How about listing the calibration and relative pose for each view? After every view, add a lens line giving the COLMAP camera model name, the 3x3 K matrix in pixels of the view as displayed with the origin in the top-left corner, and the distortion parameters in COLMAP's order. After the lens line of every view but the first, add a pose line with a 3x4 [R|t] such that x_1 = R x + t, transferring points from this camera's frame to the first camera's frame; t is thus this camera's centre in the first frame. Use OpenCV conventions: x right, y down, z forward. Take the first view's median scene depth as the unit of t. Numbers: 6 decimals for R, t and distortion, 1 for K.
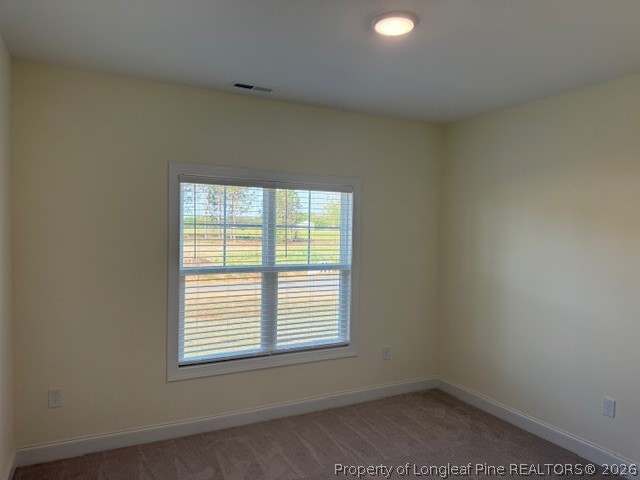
lens RADIAL K [[431.0, 0, 320.0], [0, 431.0, 240.0], [0, 0, 1]] dist [0.055480, -0.002080]
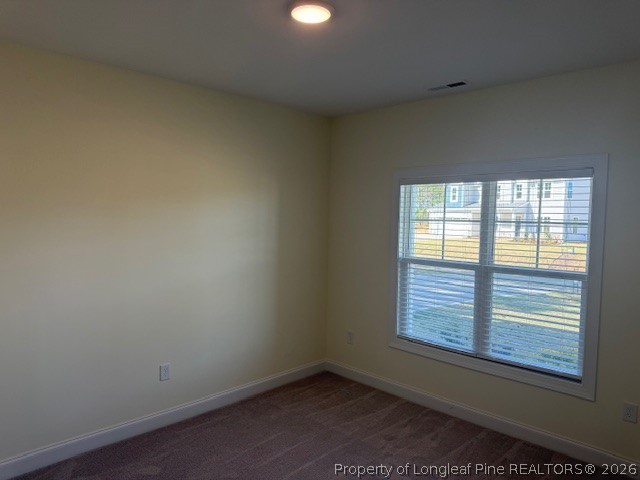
lens RADIAL K [[452.2, 0, 319.7], [0, 452.2, 244.6], [0, 0, 1]] dist [-0.002419, -0.006903]
pose [[0.337709, 0.044444, -0.940201, 0.686760], [-0.044558, 0.998520, 0.031196, 0.002469], [0.940195, 0.031358, 0.339189, 0.328647]]
